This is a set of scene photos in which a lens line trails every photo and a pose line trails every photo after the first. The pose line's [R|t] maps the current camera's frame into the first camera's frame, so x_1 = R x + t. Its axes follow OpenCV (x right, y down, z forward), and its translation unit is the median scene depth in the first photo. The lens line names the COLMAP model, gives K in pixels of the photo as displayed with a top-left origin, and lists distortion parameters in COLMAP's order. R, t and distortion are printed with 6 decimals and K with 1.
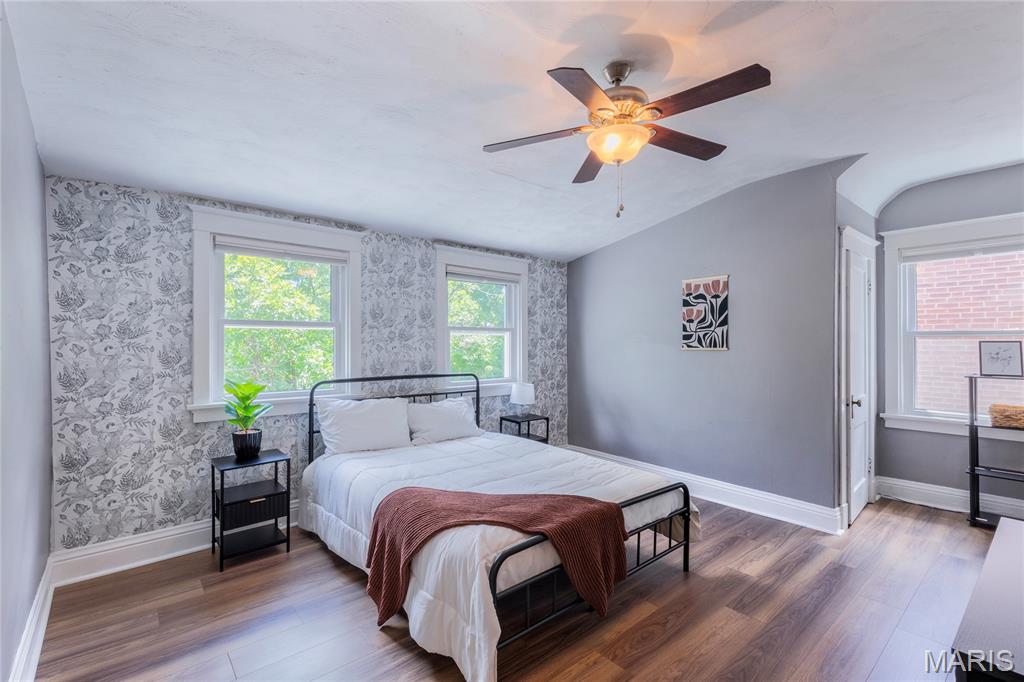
lens RADIAL K [[455.9, 0, 511.4], [0, 455.9, 344.8], [0, 0, 1]] dist [0.000986, 0.000248]
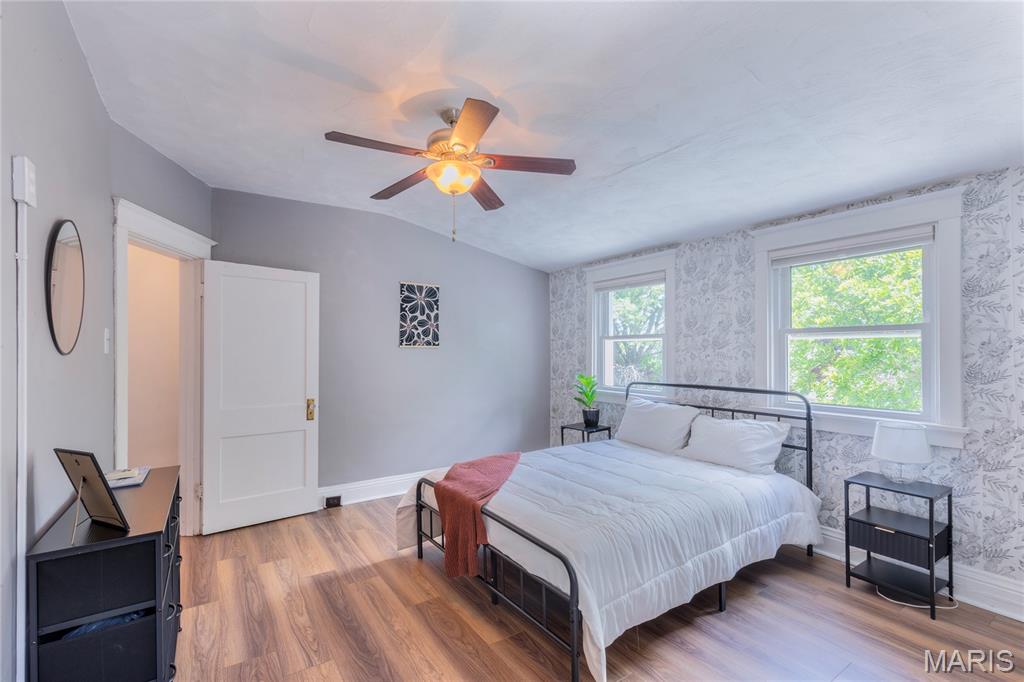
lens RADIAL K [[456.9, 0, 513.2], [0, 456.9, 349.6], [0, 0, 1]] dist [0.000486, -0.000434]
pose [[-0.107971, -0.007513, -0.994126, 0.736681], [-0.002149, 0.999971, -0.007324, 0.000663], [0.994152, 0.001346, -0.107984, 0.691688]]
